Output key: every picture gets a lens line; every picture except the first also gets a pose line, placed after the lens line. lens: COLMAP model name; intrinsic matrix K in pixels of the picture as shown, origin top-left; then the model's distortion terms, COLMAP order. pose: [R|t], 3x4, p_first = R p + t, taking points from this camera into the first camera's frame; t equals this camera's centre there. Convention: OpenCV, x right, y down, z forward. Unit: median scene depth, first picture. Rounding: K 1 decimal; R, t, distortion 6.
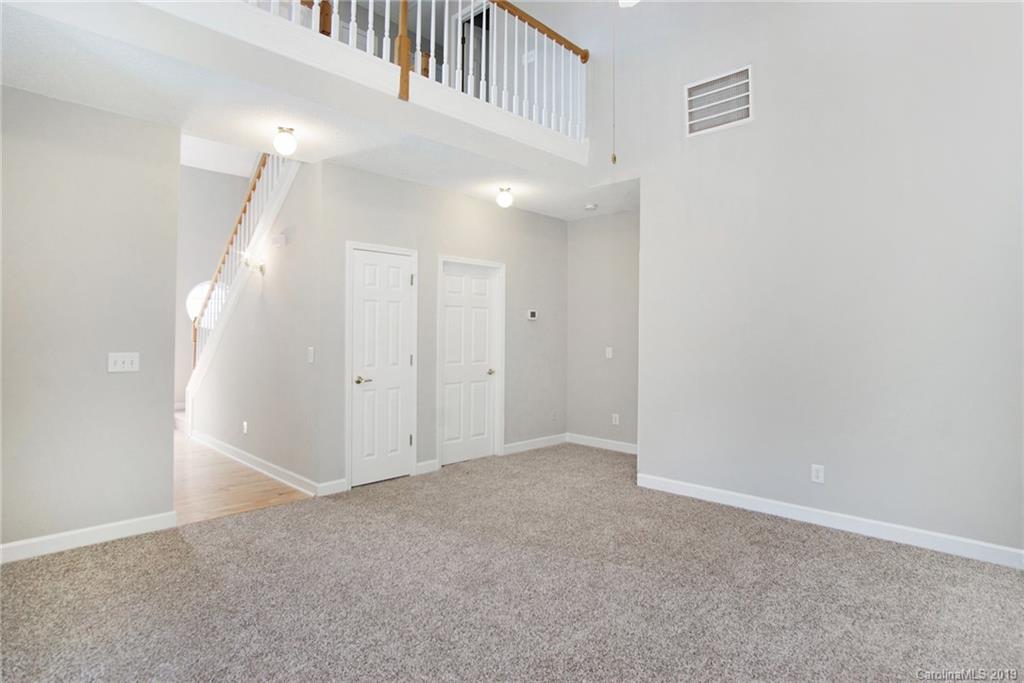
lens RADIAL K [[552.1, 0, 510.9], [0, 552.1, 338.6], [0, 0, 1]] dist [-0.033435, 0.000759]
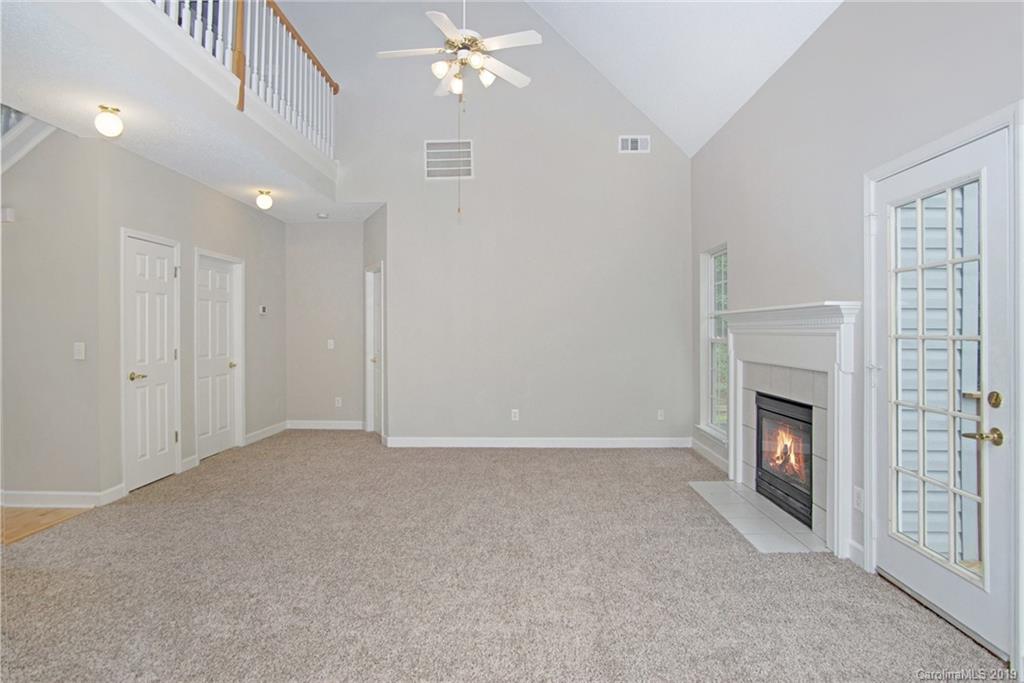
lens RADIAL K [[585.0, 0, 513.1], [0, 585.0, 331.8], [0, 0, 1]] dist [0.007873, 0.001773]
pose [[0.719088, -0.010119, 0.694846, -0.489862], [0.015923, 0.999871, -0.001918, 0.011175], [-0.694737, 0.012443, 0.719156, -0.164365]]
